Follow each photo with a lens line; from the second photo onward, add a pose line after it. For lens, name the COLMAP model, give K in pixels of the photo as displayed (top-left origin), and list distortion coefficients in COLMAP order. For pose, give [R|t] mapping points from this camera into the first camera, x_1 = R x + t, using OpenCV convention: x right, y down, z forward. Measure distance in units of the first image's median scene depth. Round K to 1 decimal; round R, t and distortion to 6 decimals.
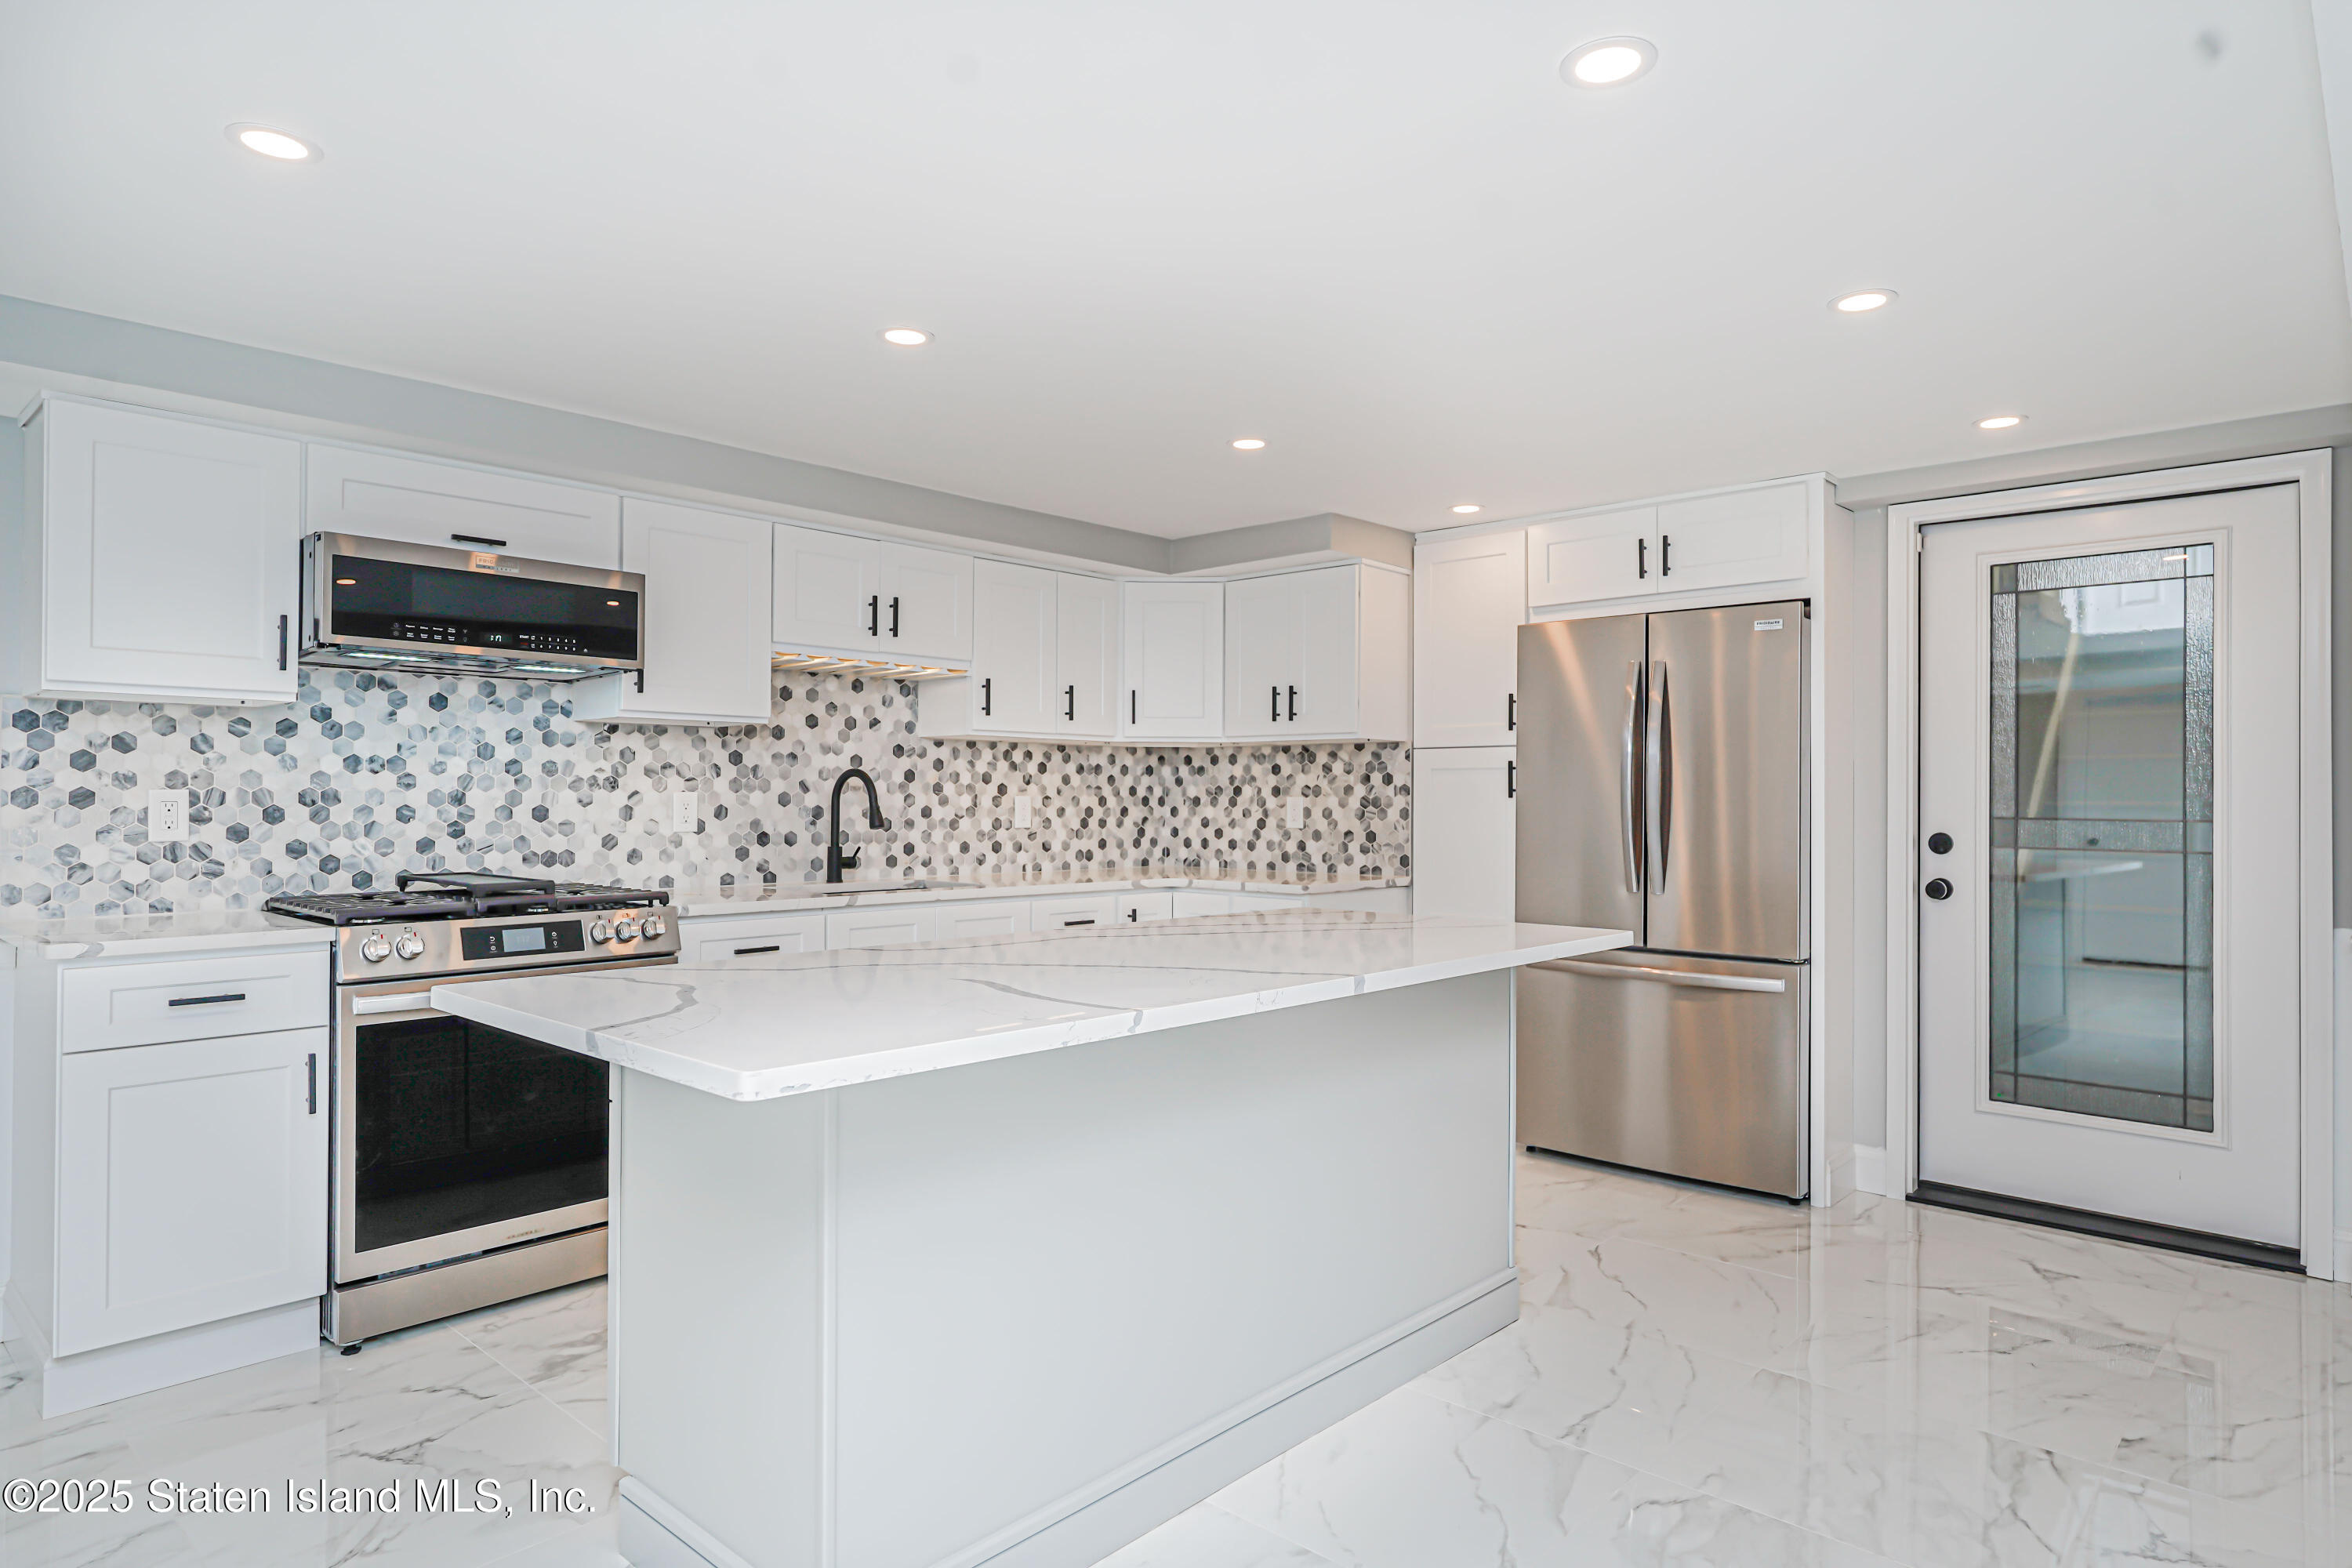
lens RADIAL K [[1345.4, 0, 1176.0], [0, 1345.4, 784.0], [0, 0, 1]] dist [-0.001239, 0.002750]
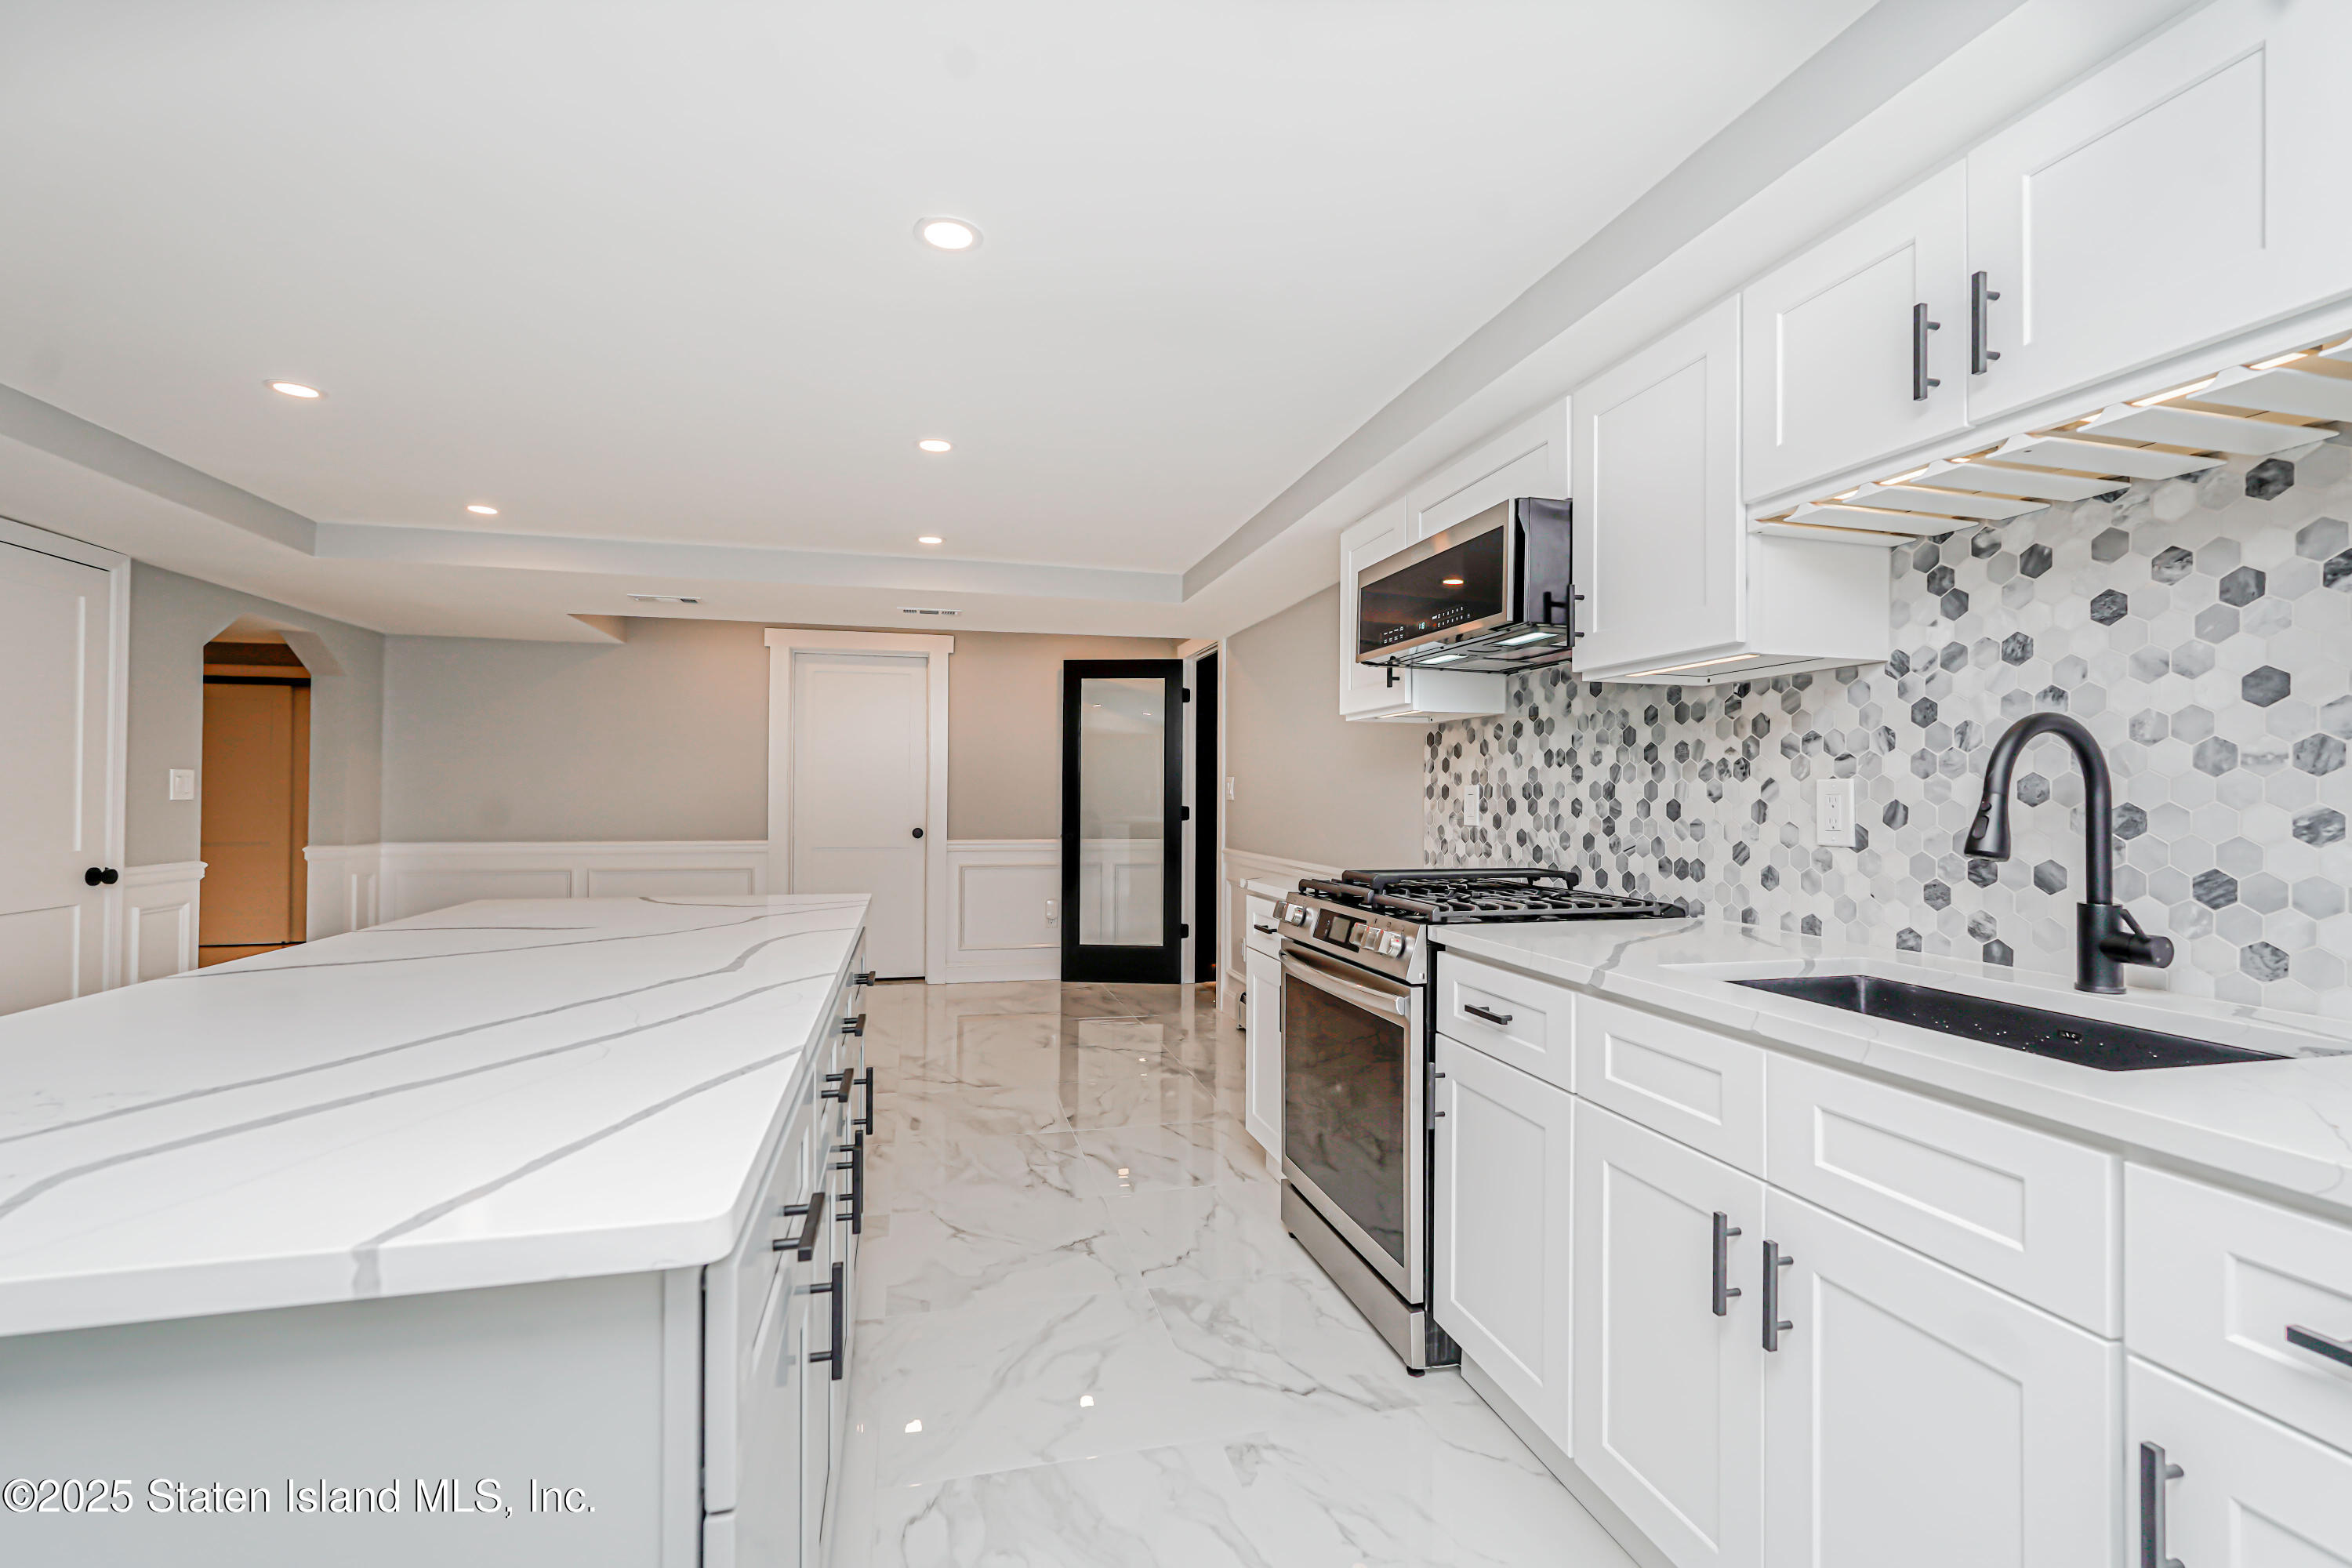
lens RADIAL K [[1037.7, 0, 1176.0], [0, 1037.7, 784.0], [0, 0, 1]] dist [-0.016717, 0.009929]
pose [[-0.546308, -0.016419, -0.837423, 0.159008], [0.000293, 0.999804, -0.019794, 0.015436], [0.837584, -0.011059, -0.546196, 0.901056]]
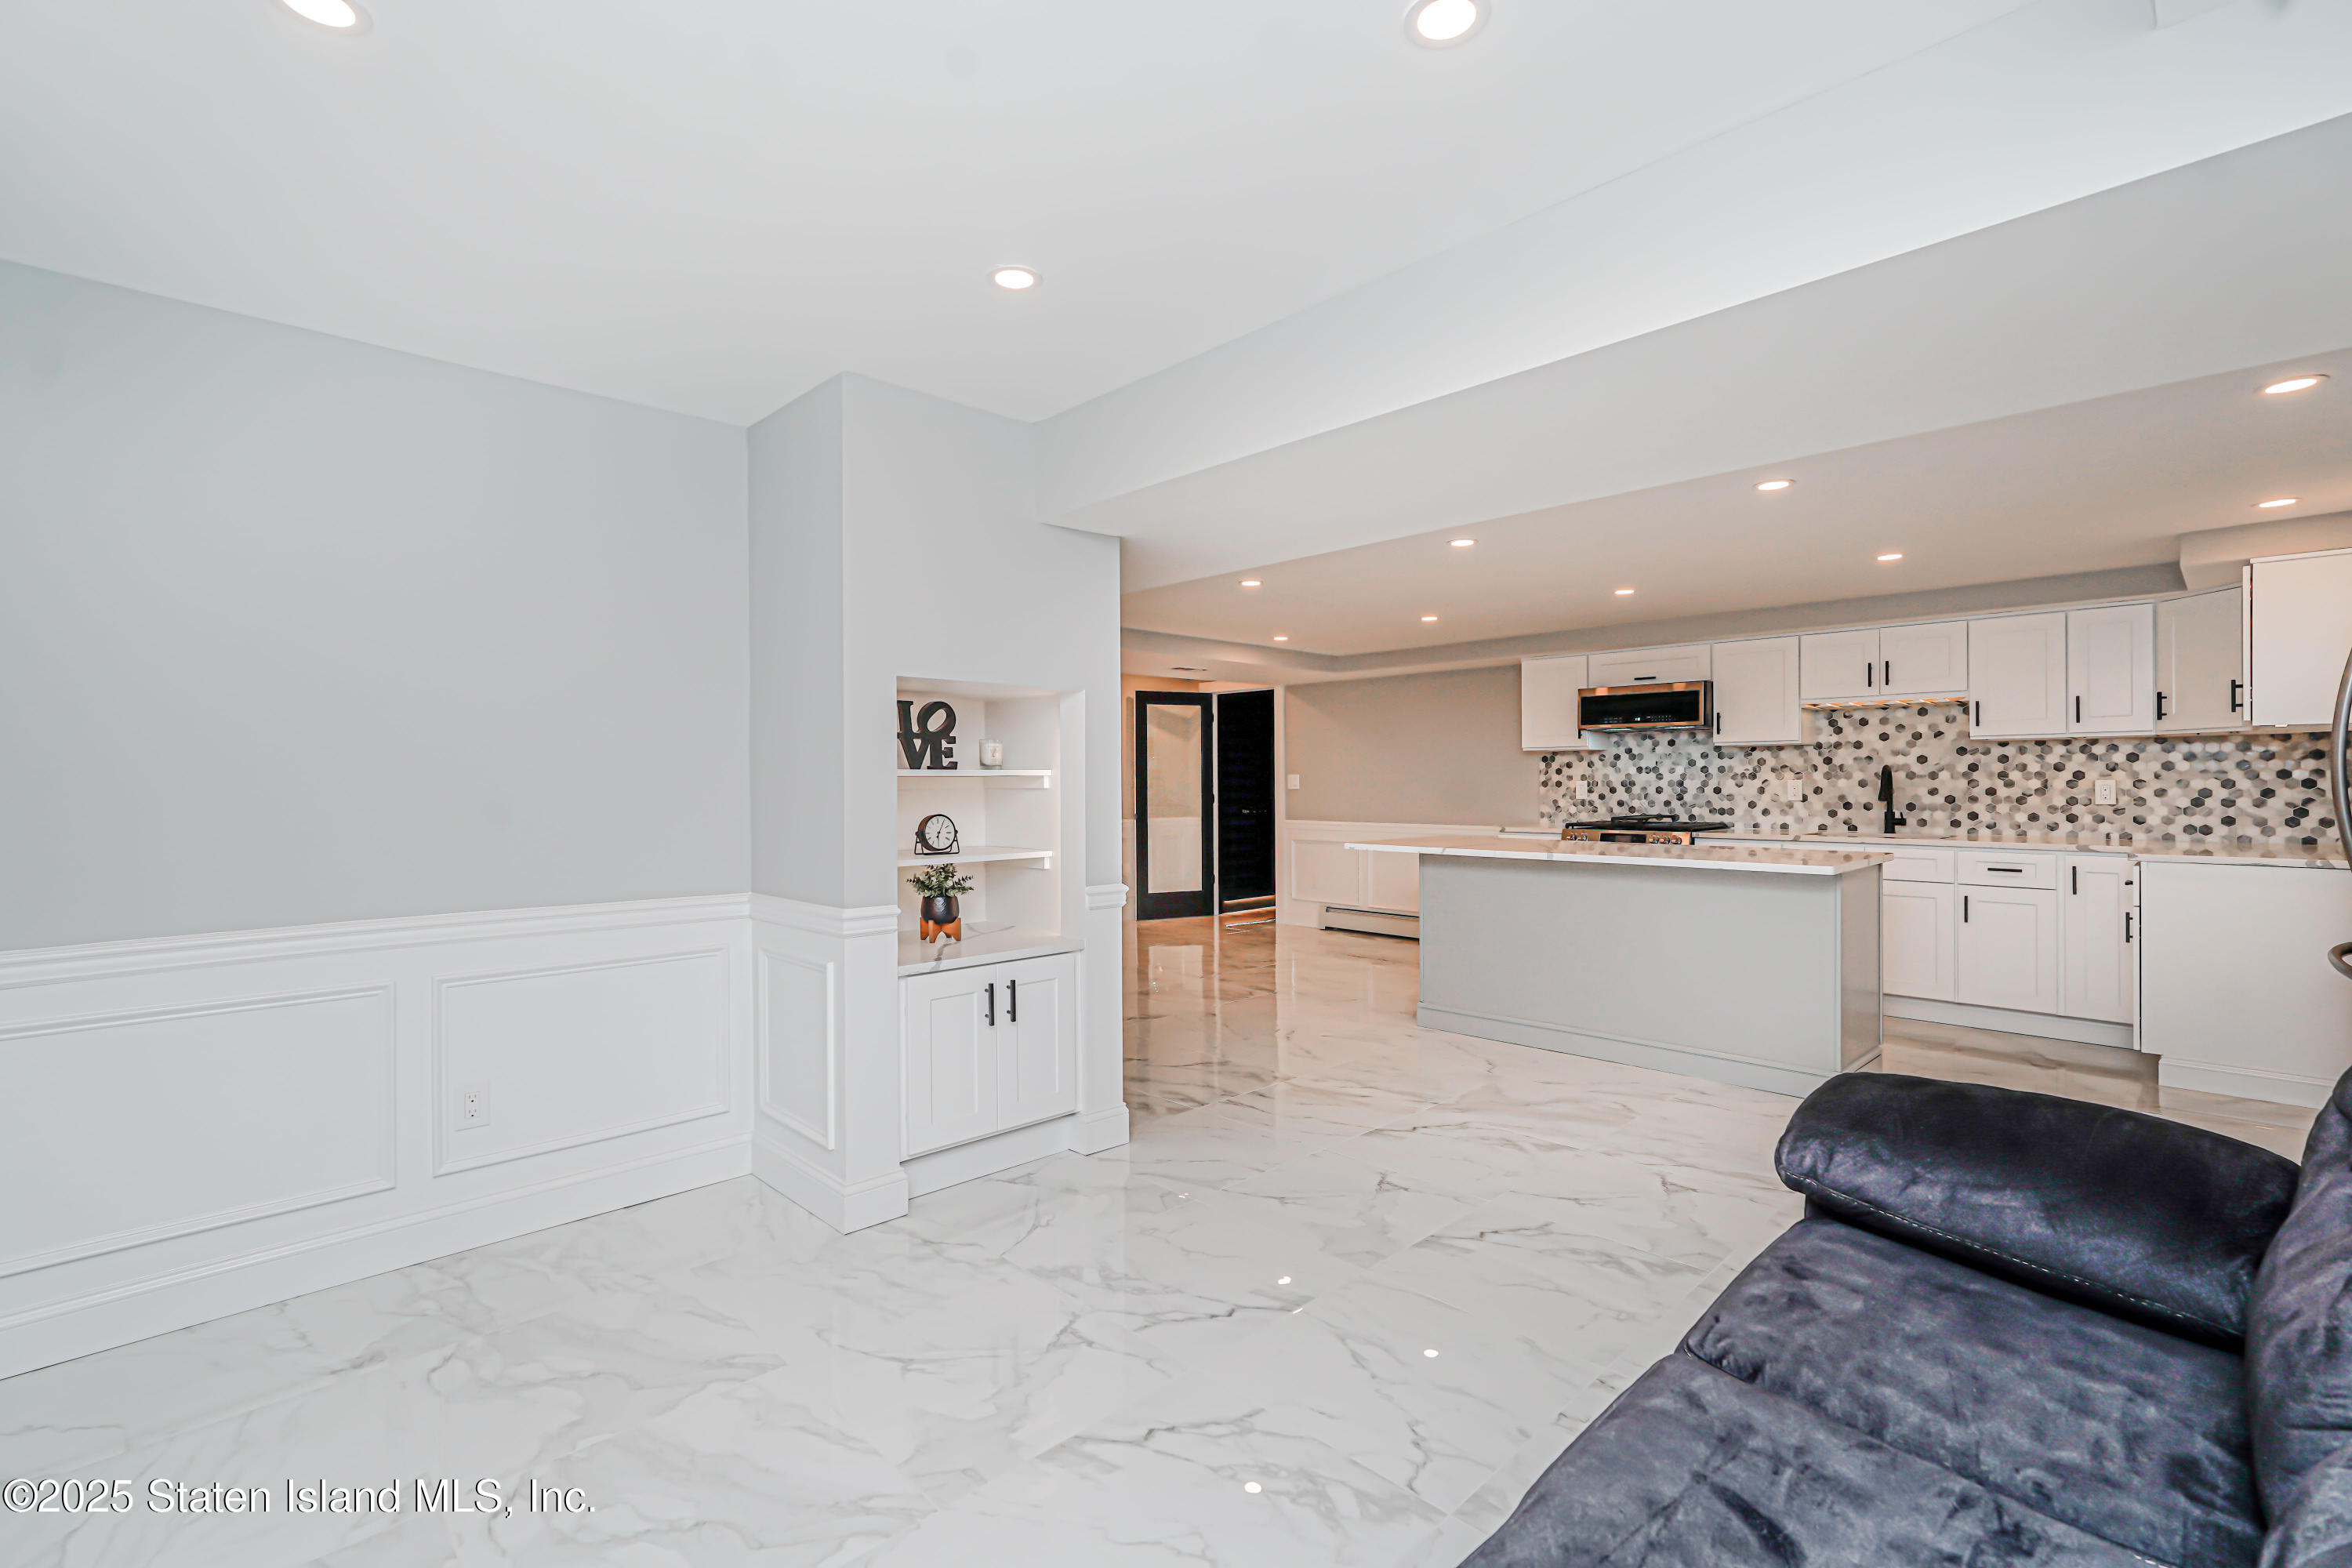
lens RADIAL K [[1037.7, 0, 1176.0], [0, 1037.7, 784.0], [0, 0, 1]] dist [-0.016717, 0.009929]
pose [[-0.057686, -0.000734, -0.998335, 1.031144], [0.015655, 0.999876, -0.001640, 0.000554], [0.998212, -0.015724, -0.057667, 0.185967]]
